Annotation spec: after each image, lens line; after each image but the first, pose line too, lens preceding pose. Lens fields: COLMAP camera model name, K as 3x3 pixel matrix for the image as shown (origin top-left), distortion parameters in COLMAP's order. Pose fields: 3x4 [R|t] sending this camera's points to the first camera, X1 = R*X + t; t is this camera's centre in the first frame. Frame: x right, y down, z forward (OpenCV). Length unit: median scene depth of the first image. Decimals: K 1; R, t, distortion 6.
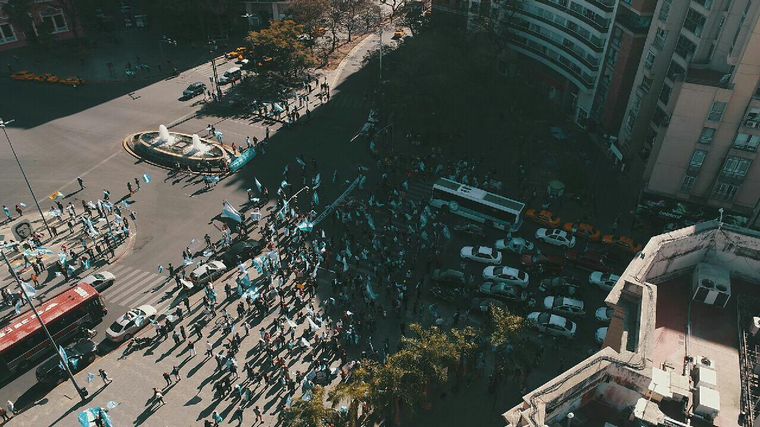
lens RADIAL K [[532.2, 0, 375.5], [0, 532.2, 213.9], [0, 0, 1]] dist [0.000305, -0.001631]
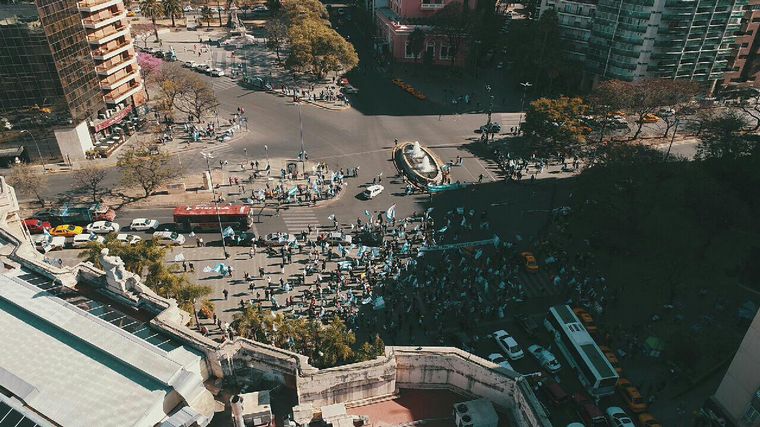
lens RADIAL K [[532.2, 0, 375.5], [0, 532.2, 213.9], [0, 0, 1]] dist [0.000305, -0.001631]
pose [[0.627365, 0.419506, -0.656070, 0.444579], [-0.461598, 0.878859, 0.120559, -0.113267], [0.627168, 0.227206, 0.745008, -0.011460]]
